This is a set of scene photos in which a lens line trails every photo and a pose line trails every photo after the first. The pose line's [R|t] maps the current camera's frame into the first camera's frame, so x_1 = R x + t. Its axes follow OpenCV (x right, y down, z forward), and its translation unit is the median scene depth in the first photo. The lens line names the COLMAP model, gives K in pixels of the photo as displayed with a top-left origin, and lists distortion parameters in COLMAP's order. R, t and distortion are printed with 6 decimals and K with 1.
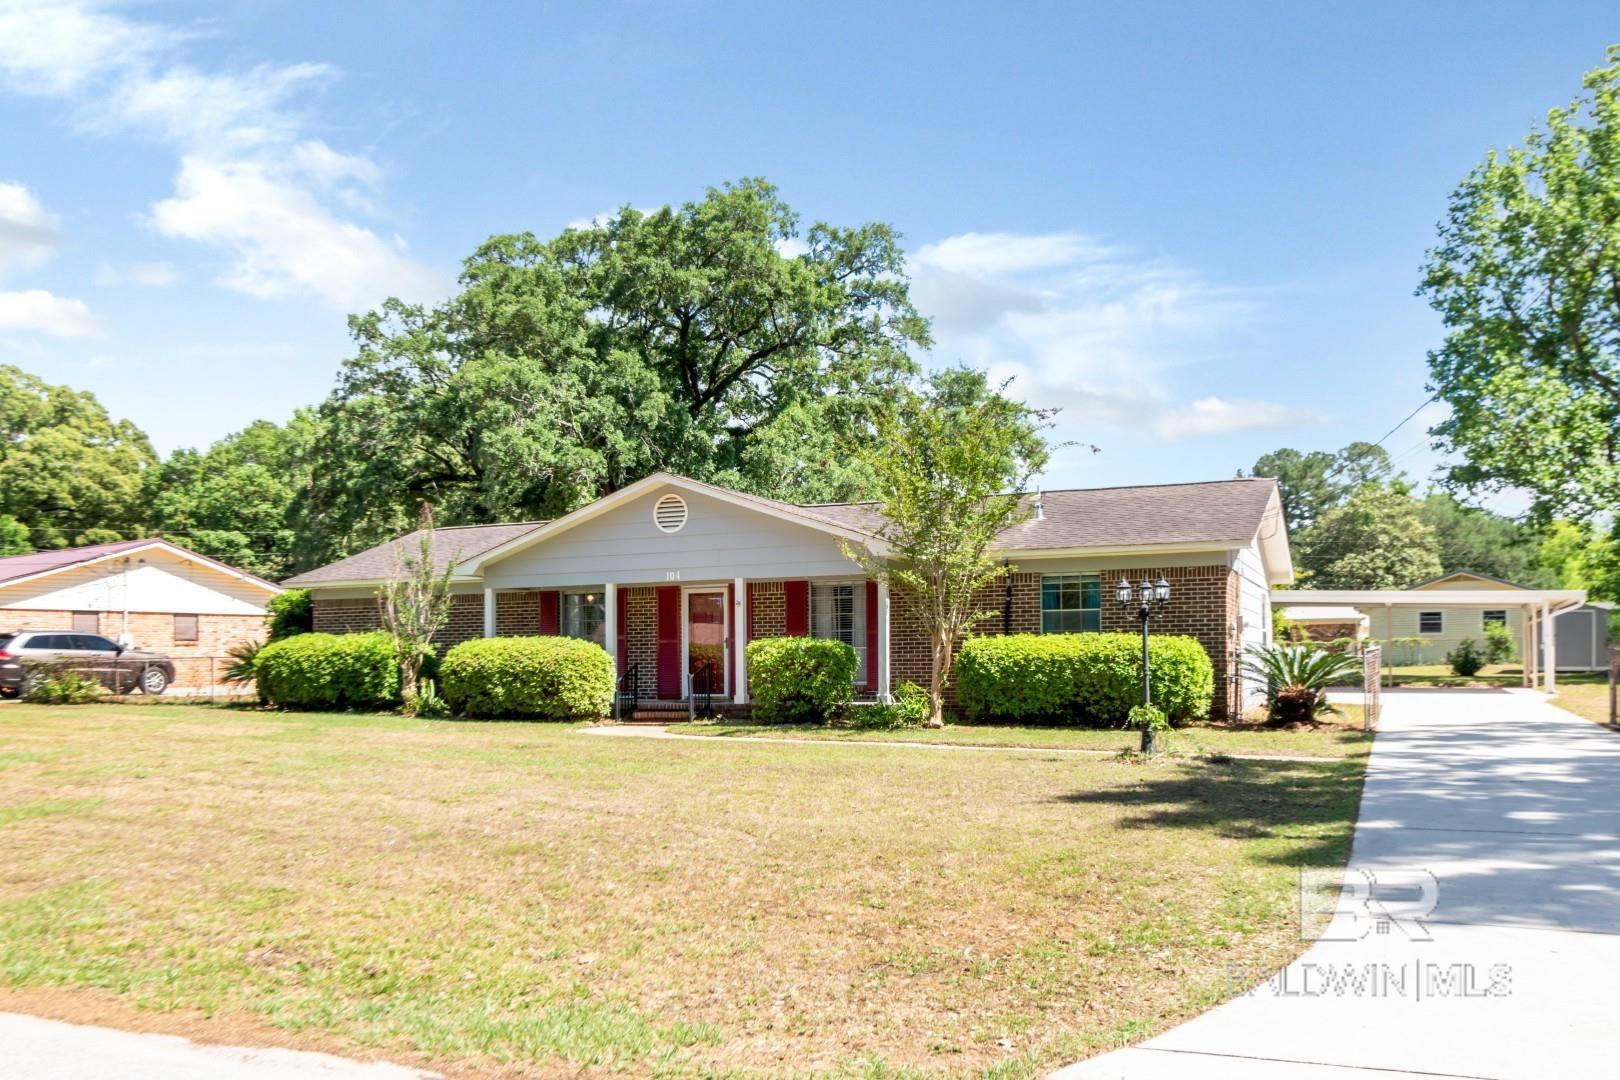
lens RADIAL K [[1447.3, 0, 808.8], [0, 1447.3, 542.8], [0, 0, 1]] dist [0.001785, 0.000680]
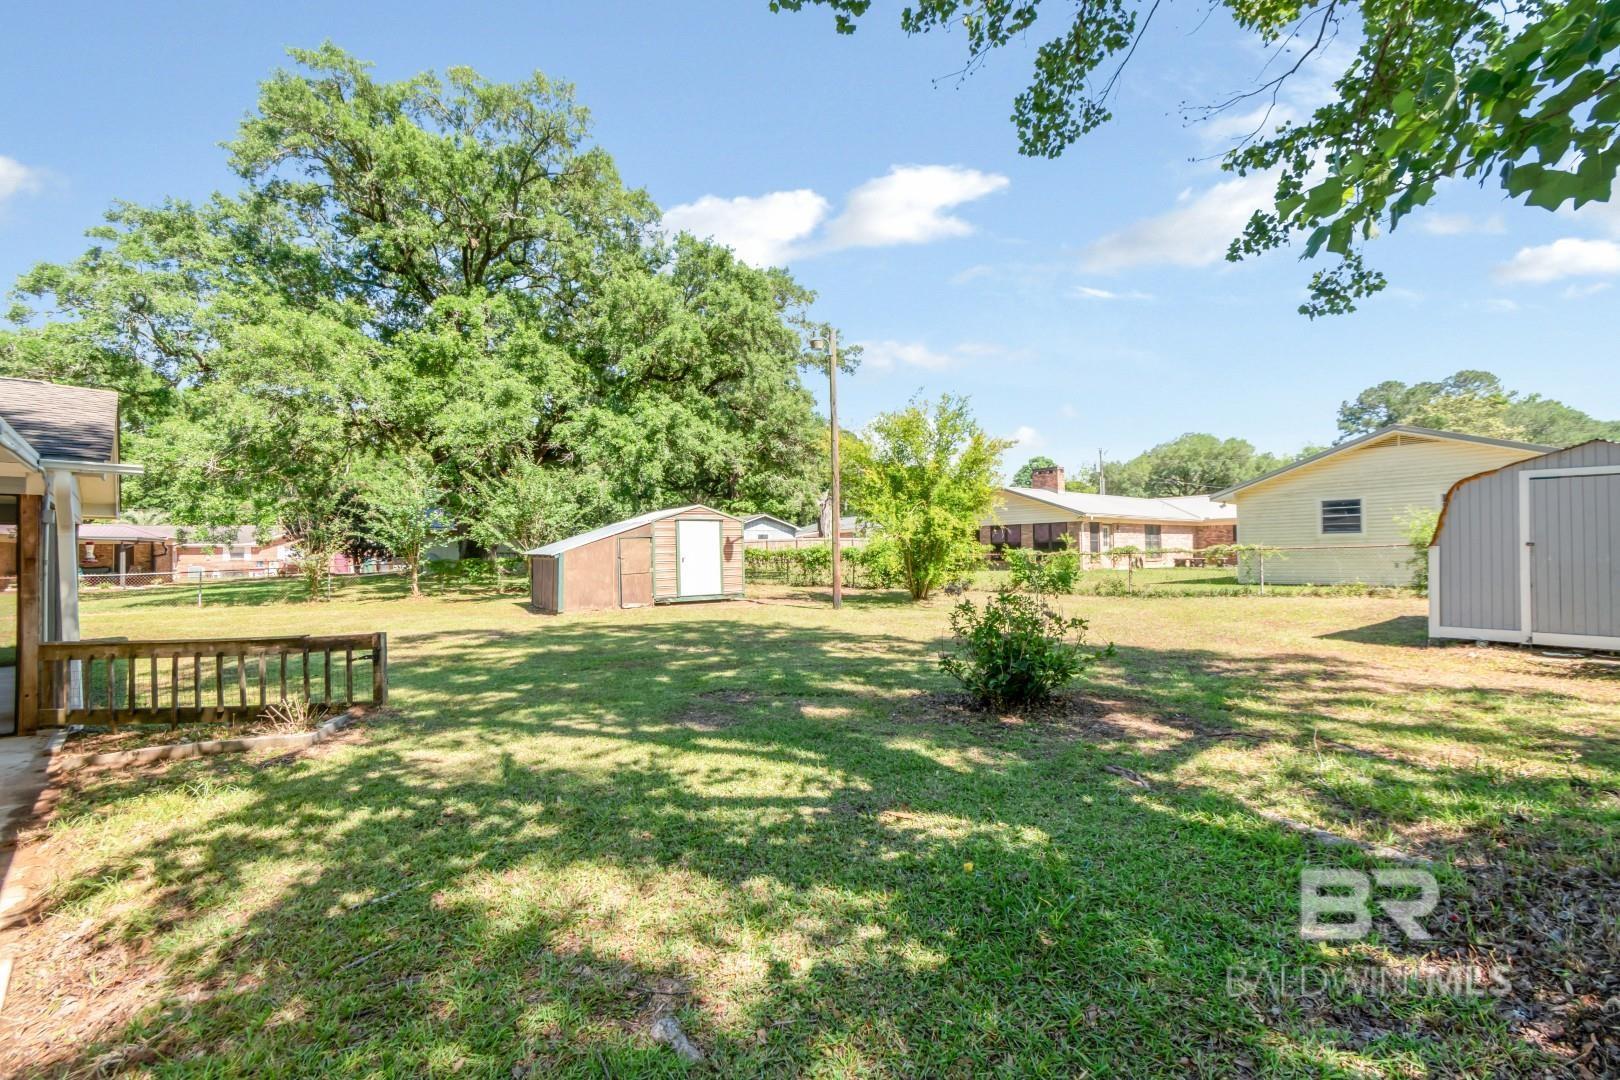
lens RADIAL K [[712.0, 0, 823.6], [0, 712.0, 547.1], [0, 0, 1]] dist [-0.000143, -0.000355]
pose [[0.914650, -0.008009, -0.404168, 0.182235], [0.040196, 0.996651, 0.071216, 0.019467], [0.402244, -0.081383, 0.911908, 0.328799]]
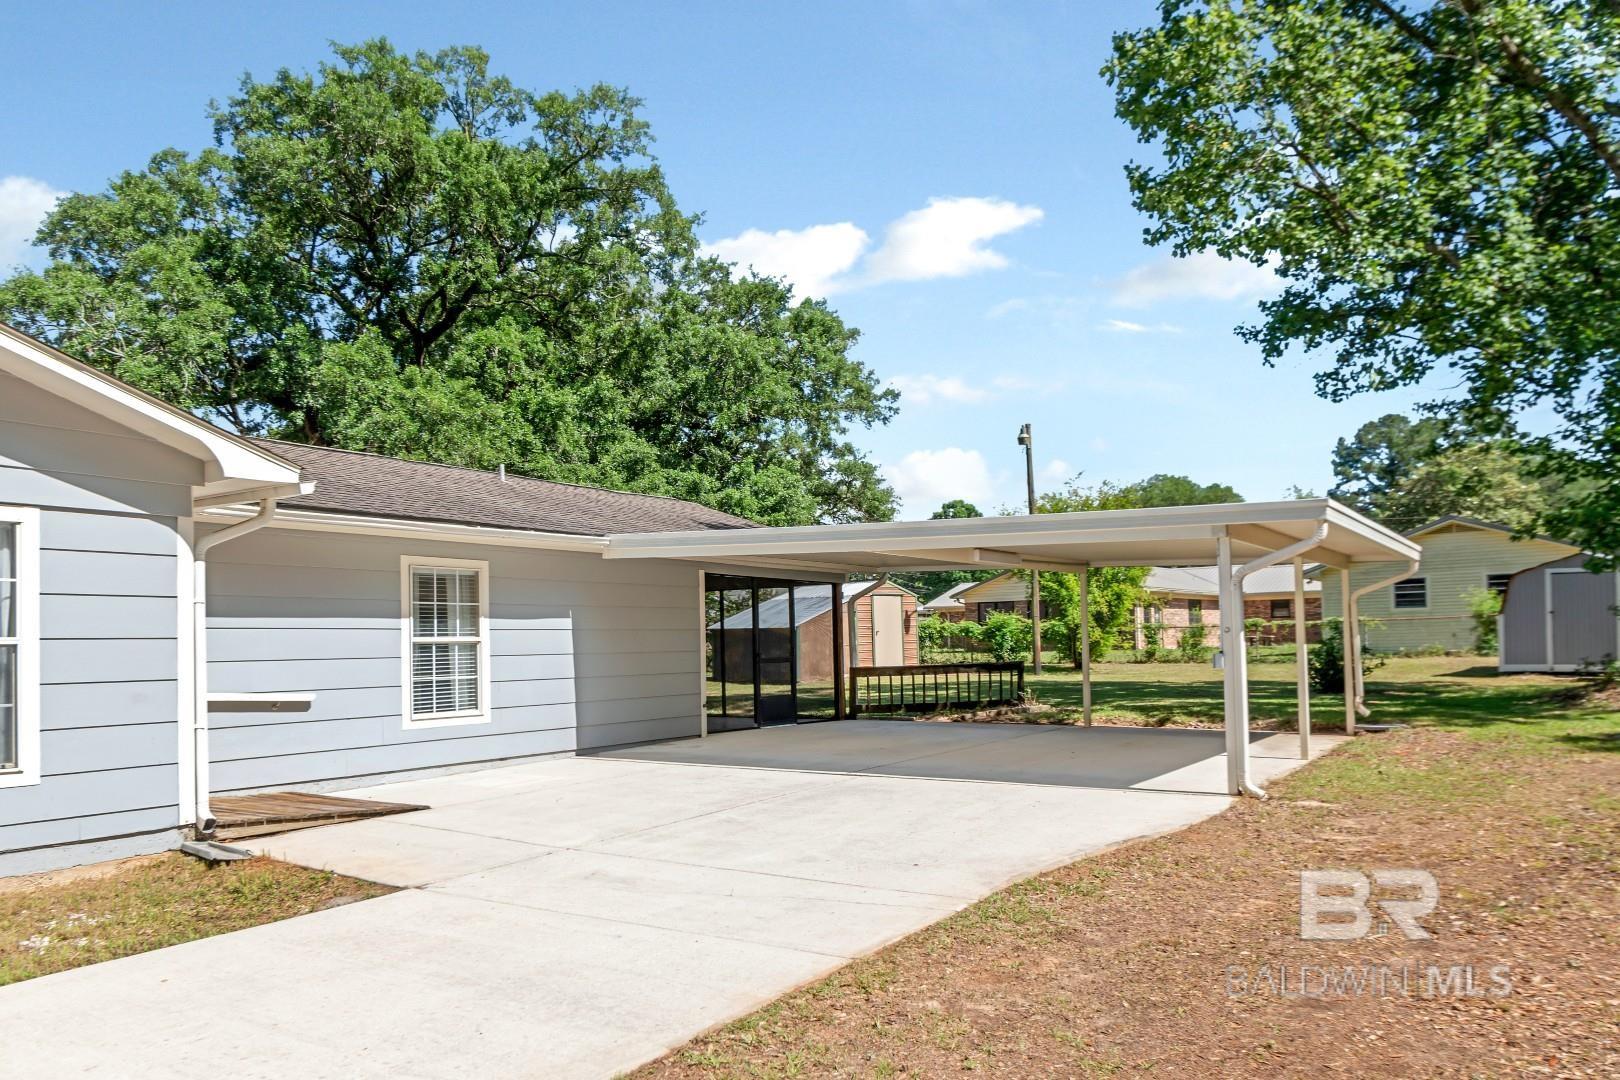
lens RADIAL K [[1204.1, 0, 810.0], [0, 1204.1, 540.0], [0, 0, 1]] dist [0.006704, 0.005703]
pose [[0.982772, -0.028625, -0.182590, 0.131091], [0.028991, 0.999579, -0.000665, 0.011126], [0.182532, -0.004640, 0.983189, 0.194554]]
